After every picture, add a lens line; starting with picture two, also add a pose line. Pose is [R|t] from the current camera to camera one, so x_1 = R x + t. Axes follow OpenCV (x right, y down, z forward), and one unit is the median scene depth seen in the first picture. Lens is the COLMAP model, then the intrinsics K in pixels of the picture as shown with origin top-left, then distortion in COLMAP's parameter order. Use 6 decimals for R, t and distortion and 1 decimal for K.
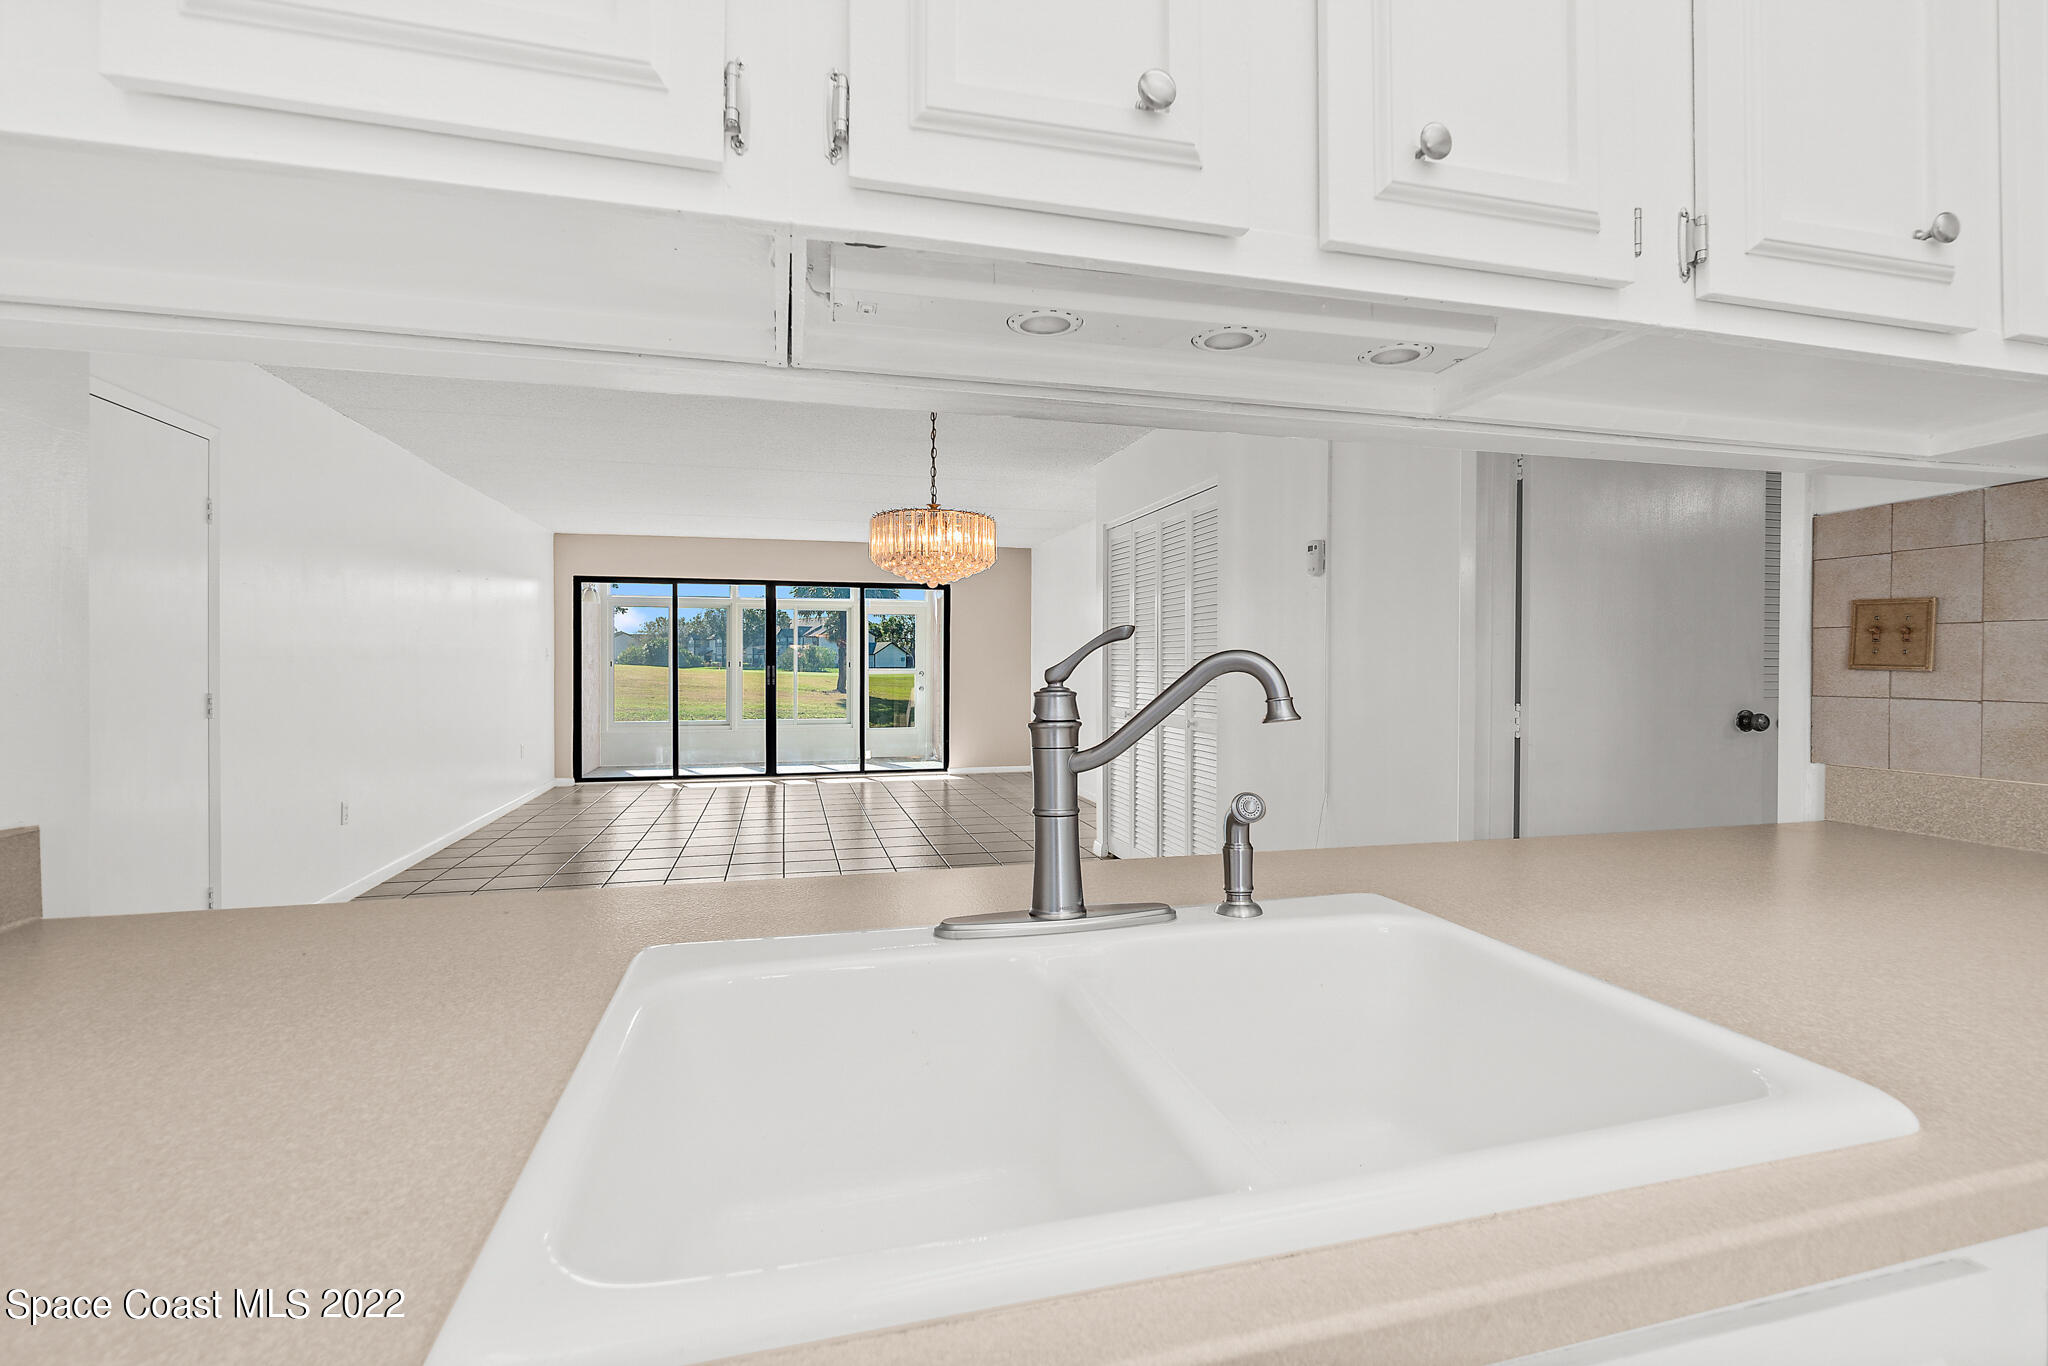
lens RADIAL K [[908.2, 0, 1023.5], [0, 908.2, 664.5], [0, 0, 1]] dist [-0.000958, -0.000070]
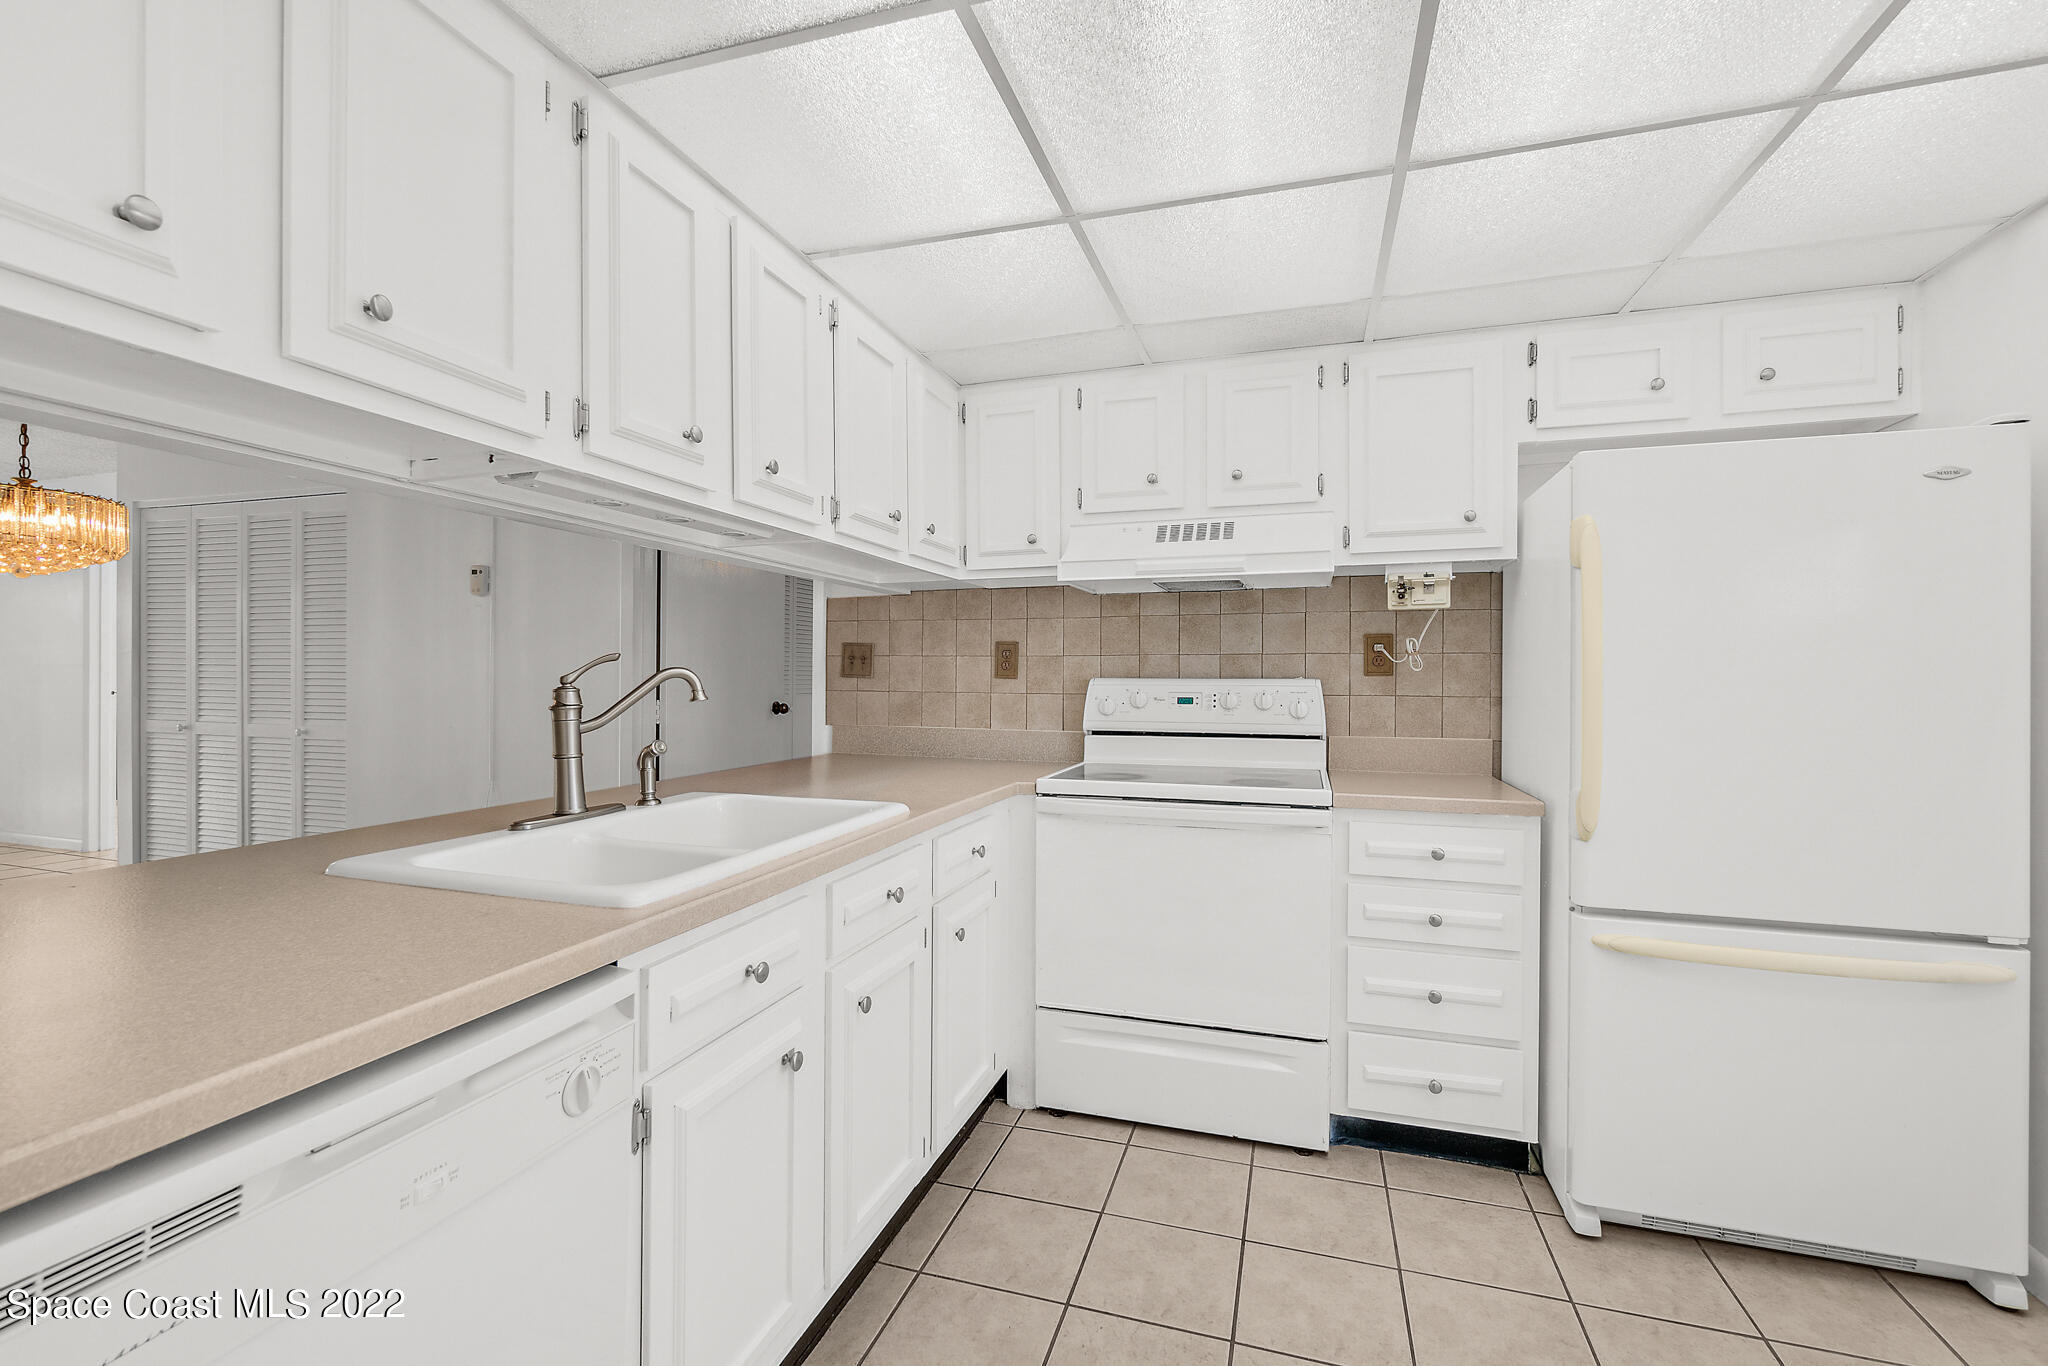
lens RADIAL K [[908.2, 0, 1020.0], [0, 908.2, 679.2], [0, 0, 1]] dist [-0.000958, -0.000070]
pose [[0.533156, -0.001014, 0.846016, -0.616589], [-0.006058, 0.999969, 0.005016, -0.001959], [-0.845995, -0.007799, 0.533134, -0.433932]]
